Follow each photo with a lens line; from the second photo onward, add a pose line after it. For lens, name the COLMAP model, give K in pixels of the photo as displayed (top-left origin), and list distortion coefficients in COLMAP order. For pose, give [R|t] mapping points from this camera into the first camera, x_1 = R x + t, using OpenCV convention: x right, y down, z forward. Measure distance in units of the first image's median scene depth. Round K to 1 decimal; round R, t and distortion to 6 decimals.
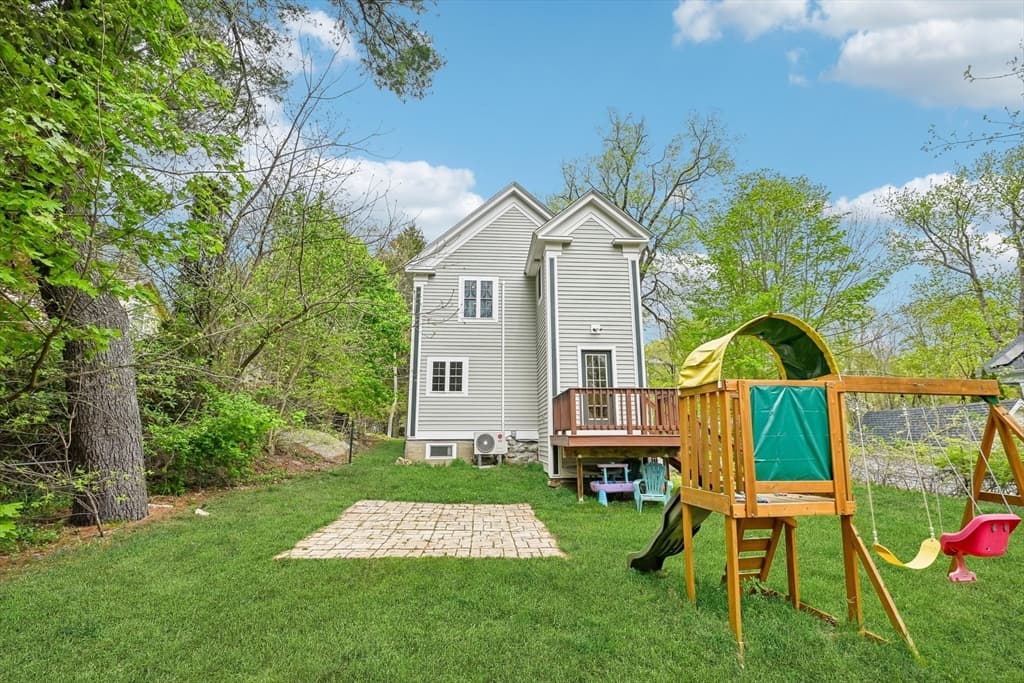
lens RADIAL K [[460.2, 0, 512.0], [0, 460.2, 341.5], [0, 0, 1]] dist [0.002329, 0.000016]
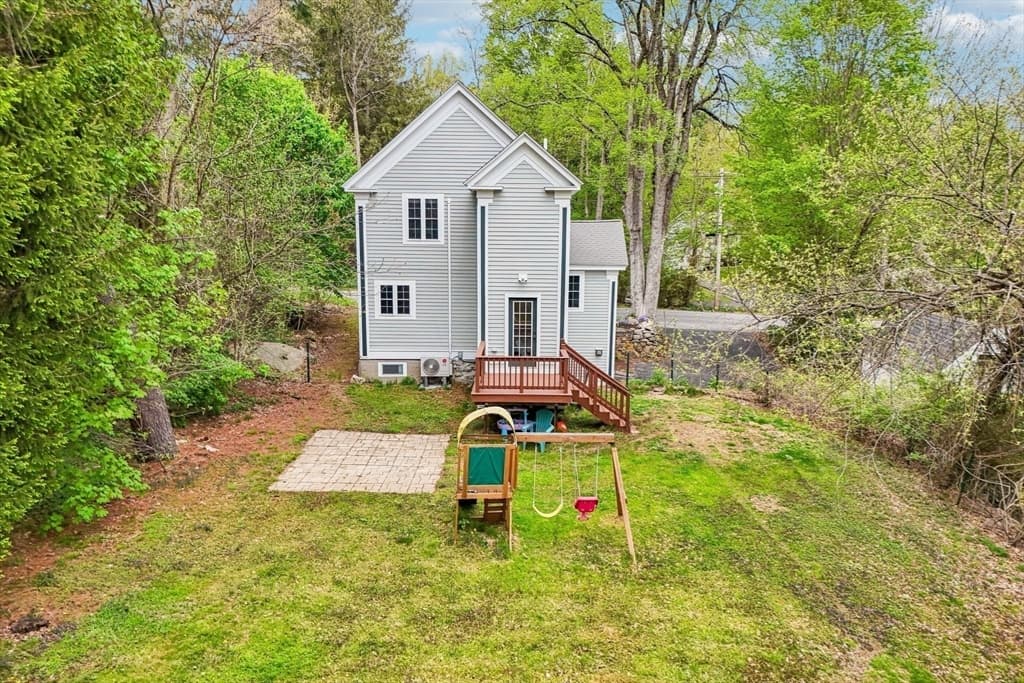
lens RADIAL K [[751.3, 0, 512.0], [0, 751.3, 341.5], [0, 0, 1]] dist [0.134309, -0.134982]
pose [[0.996980, 0.020780, -0.074833, 0.259491], [0.007239, 0.934485, 0.355928, -0.455613], [0.077327, -0.355395, 0.931512, -0.603847]]
